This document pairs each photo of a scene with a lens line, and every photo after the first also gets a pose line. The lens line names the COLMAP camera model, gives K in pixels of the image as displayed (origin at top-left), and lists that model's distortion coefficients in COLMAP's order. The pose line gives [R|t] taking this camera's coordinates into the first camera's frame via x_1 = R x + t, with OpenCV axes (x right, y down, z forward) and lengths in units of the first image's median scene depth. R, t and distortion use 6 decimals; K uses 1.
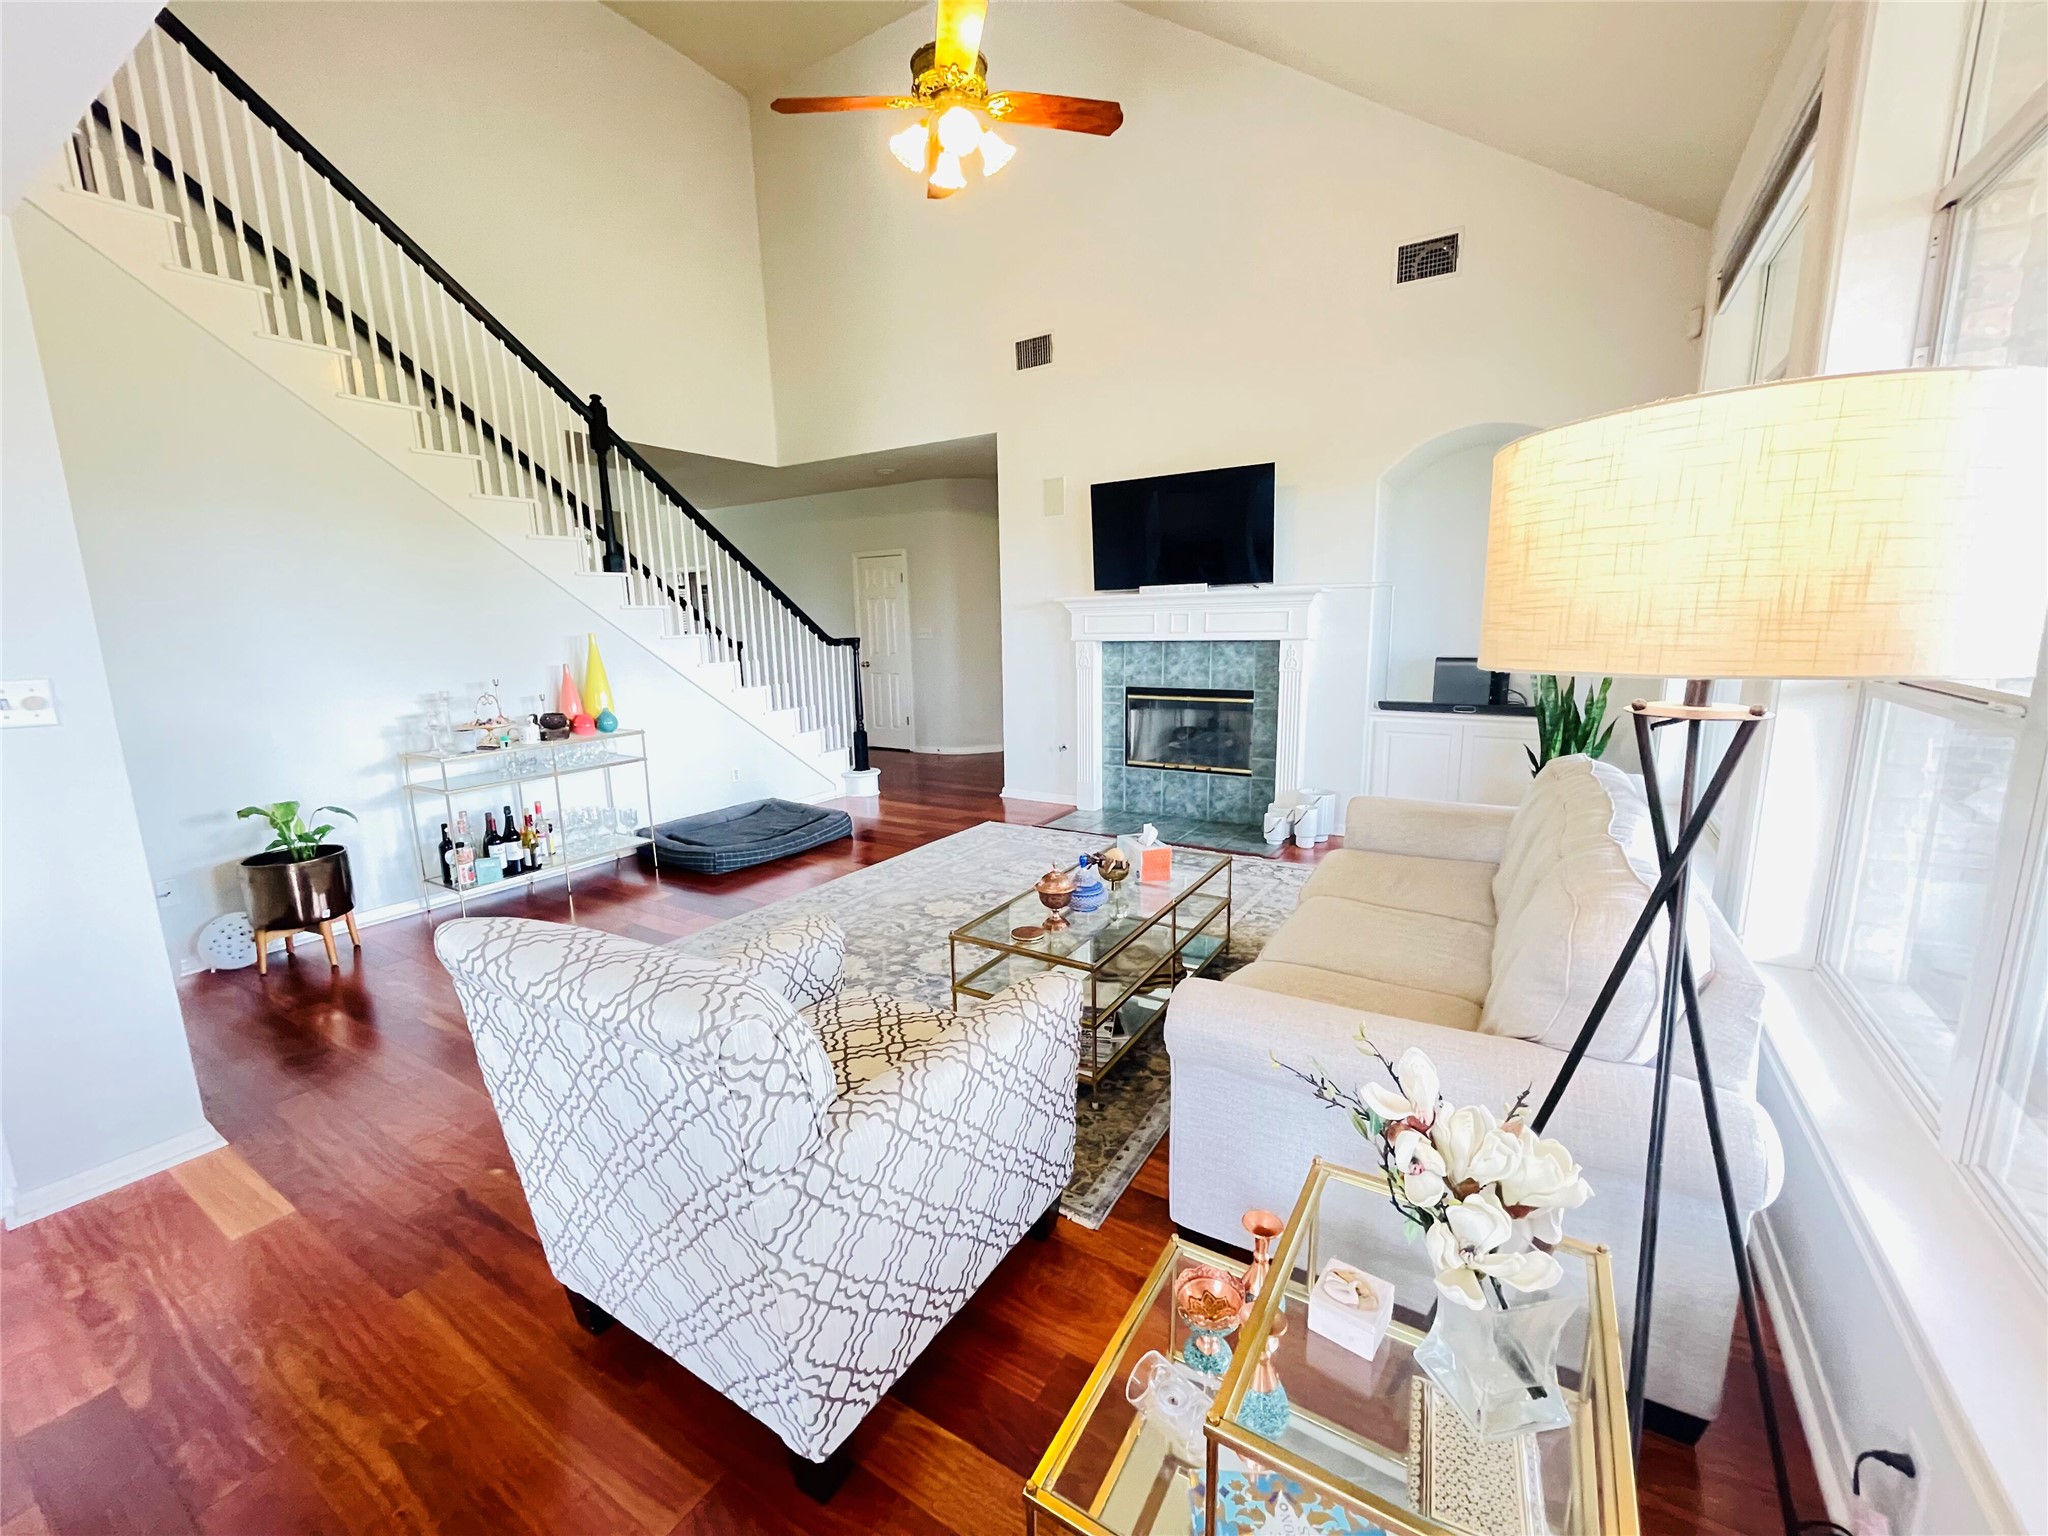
lens RADIAL K [[827.5, 0, 1019.2], [0, 827.5, 769.1], [0, 0, 1]] dist [-0.010918, 0.003485]
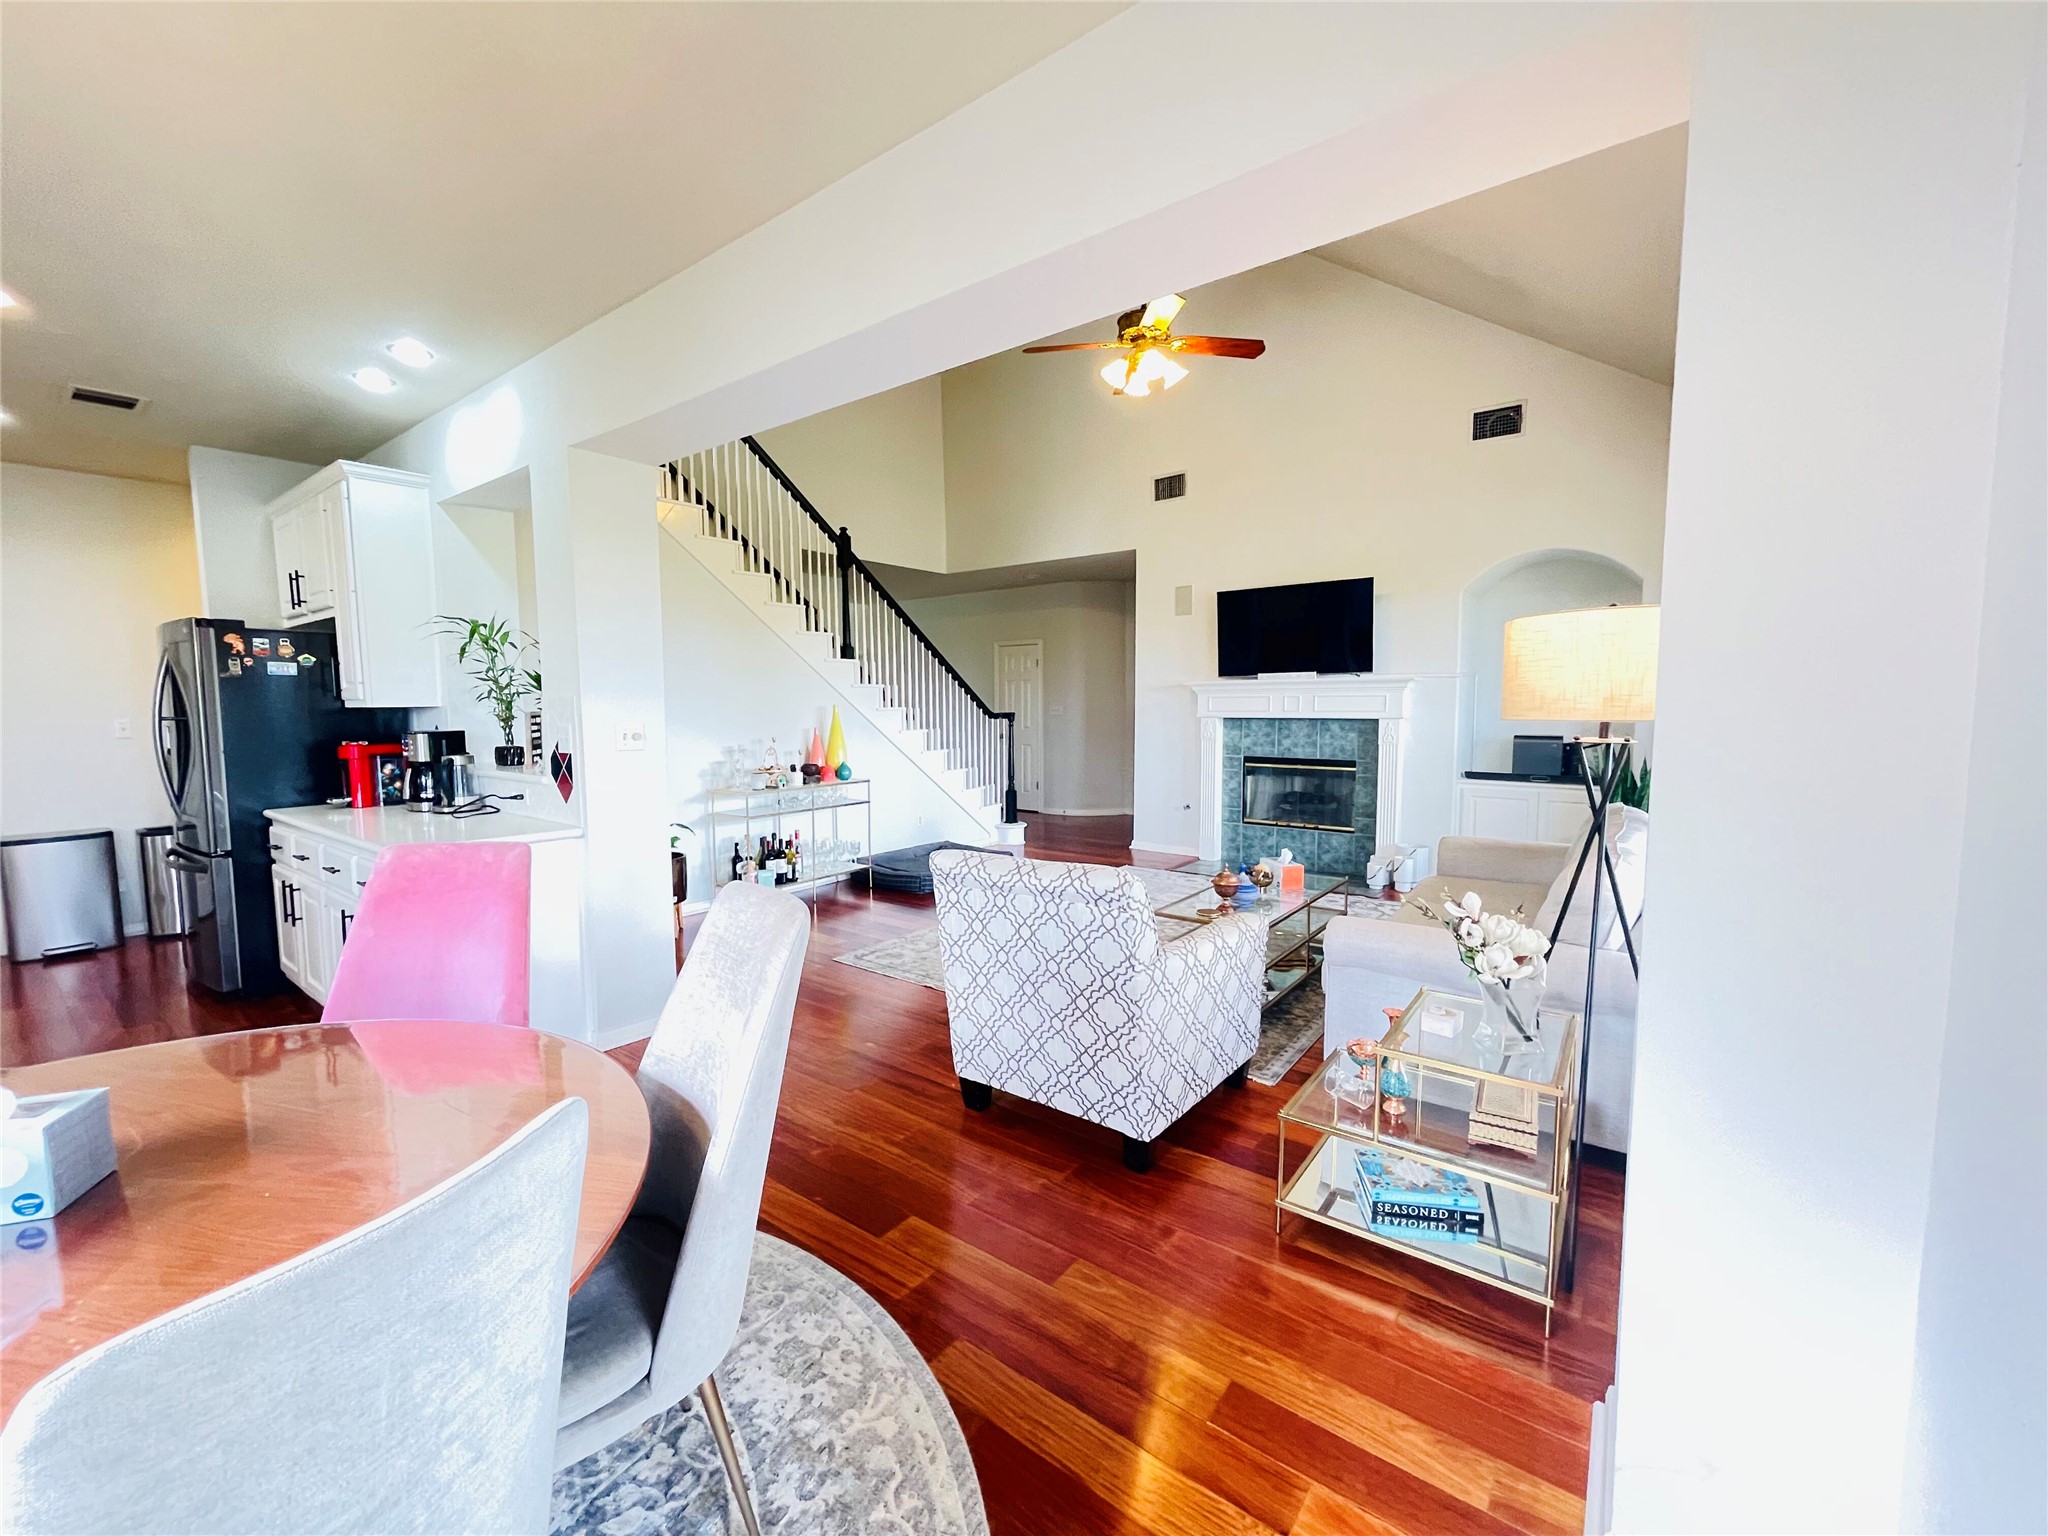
lens RADIAL K [[827.5, 0, 1016.6], [0, 827.5, 768.0], [0, 0, 1]] dist [-0.010918, 0.003485]
pose [[0.995071, 0.022132, -0.096667, -0.097265], [-0.031462, 0.994875, -0.096090, 0.050218], [0.094045, 0.098658, 0.990668, -0.250081]]
